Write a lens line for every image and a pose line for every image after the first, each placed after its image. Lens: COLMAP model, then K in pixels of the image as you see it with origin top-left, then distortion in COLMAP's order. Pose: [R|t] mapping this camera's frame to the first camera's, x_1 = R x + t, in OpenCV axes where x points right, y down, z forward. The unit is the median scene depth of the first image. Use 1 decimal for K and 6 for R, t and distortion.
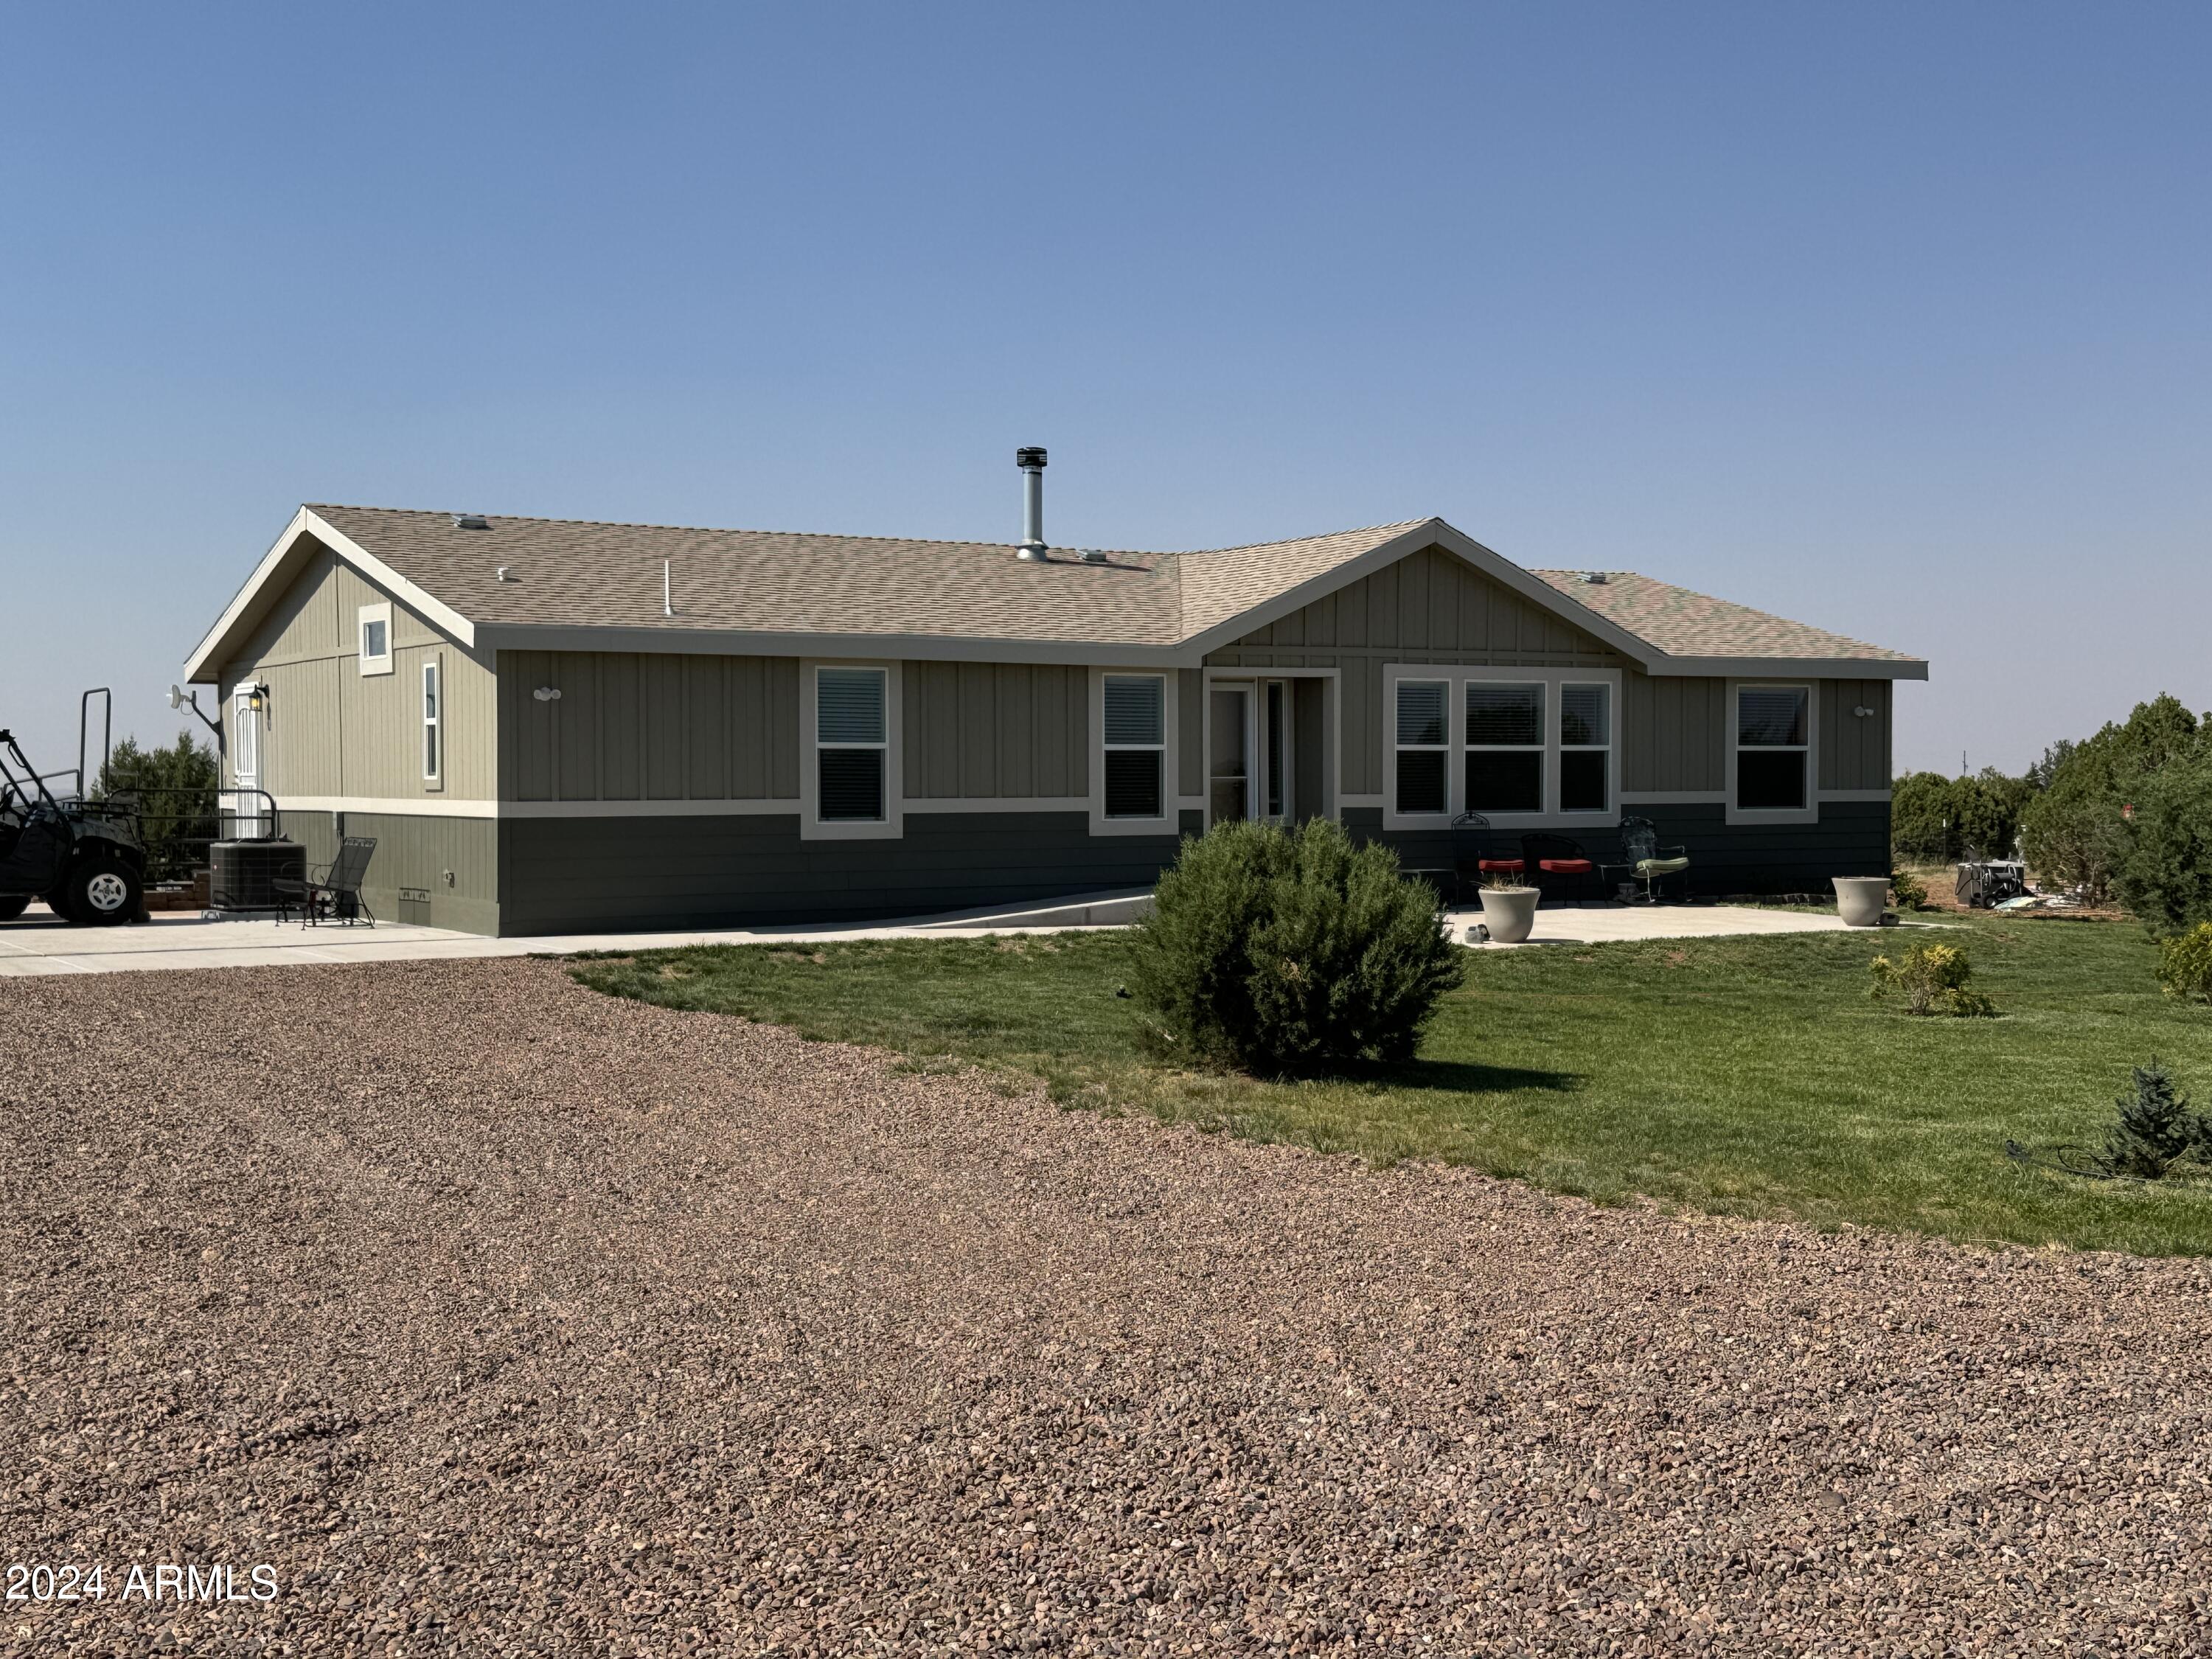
lens RADIAL K [[2679.5, 0, 1106.0], [0, 2679.5, 829.5], [0, 0, 1]] dist [0.199093, 0.010908]
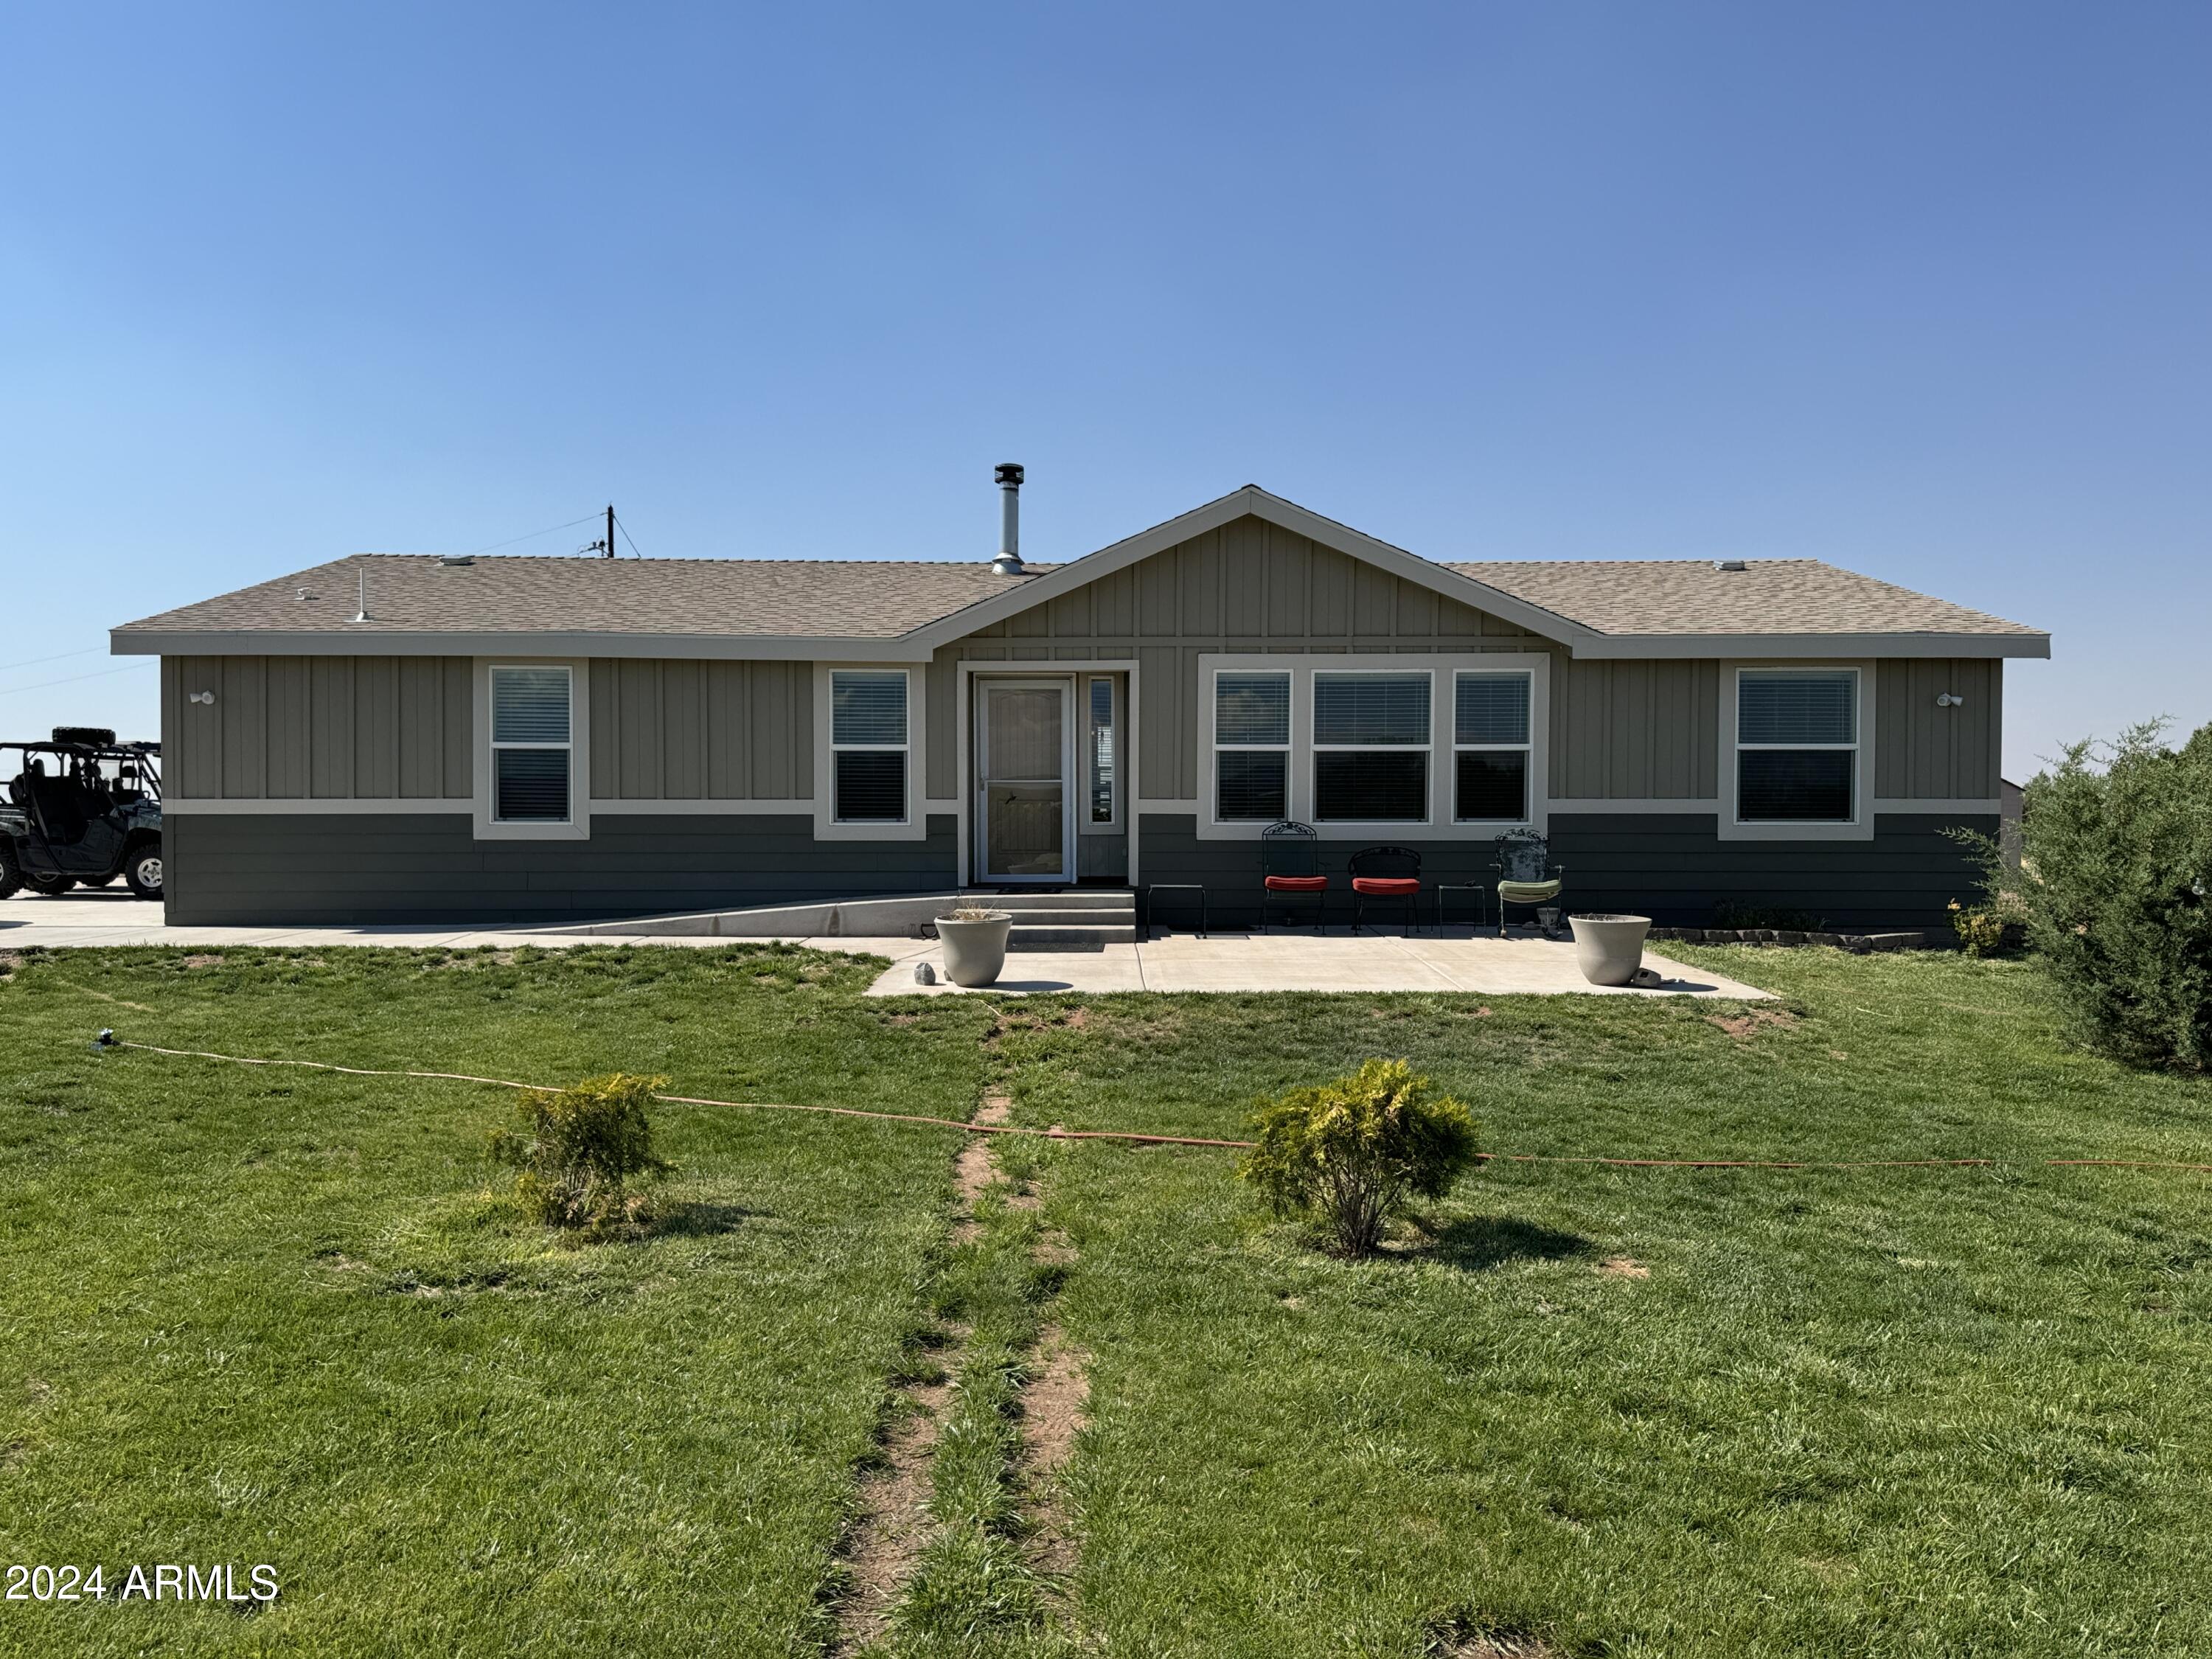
lens RADIAL K [[1626.7, 0, 1119.9], [0, 1626.7, 822.8], [0, 0, 1]] dist [0.078270, -0.003708]
pose [[0.856709, 0.011262, -0.515677, 0.361078], [-0.013430, 0.999910, -0.000474, -0.004751], [0.515625, 0.007332, 0.856783, 0.521336]]
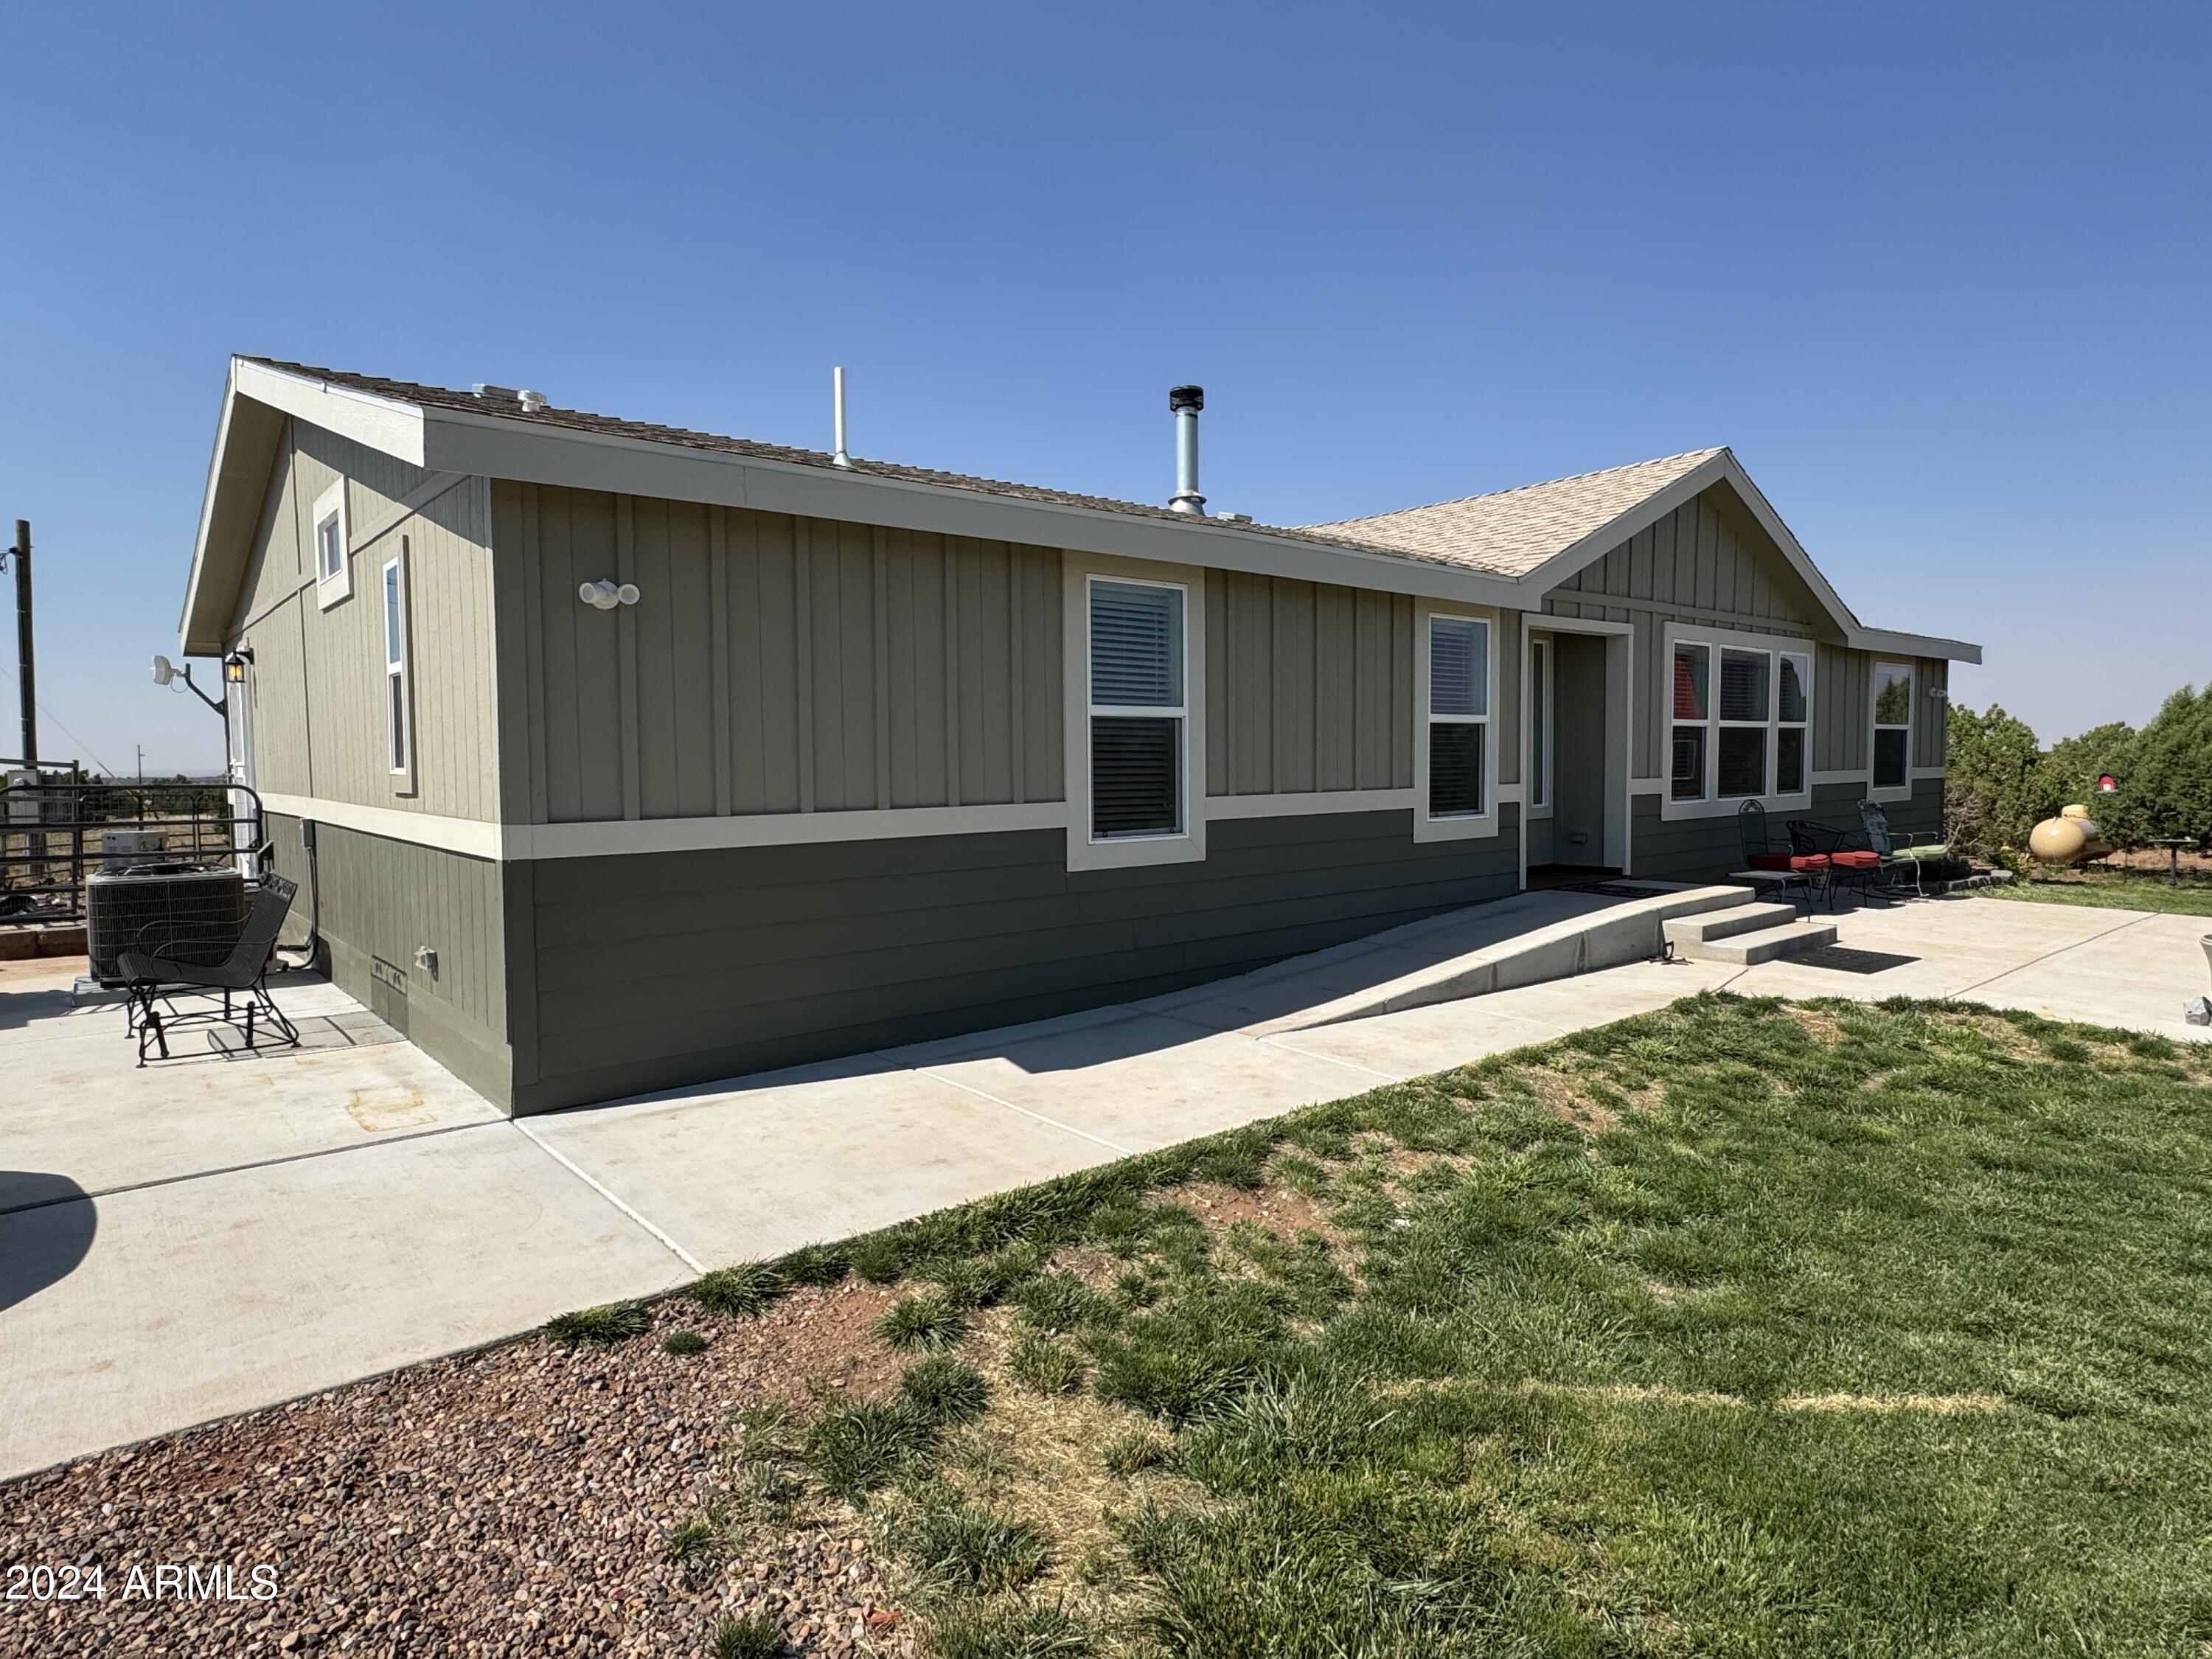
lens RADIAL K [[1266.6, 0, 1106.0], [0, 1266.6, 829.5], [0, 0, 1]] dist [-0.002556, 0.000231]
pose [[0.988331, -0.014720, 0.151611, -0.128612], [0.008986, 0.999220, 0.038440, -0.013936], [-0.152058, -0.036629, 0.987693, 0.635591]]
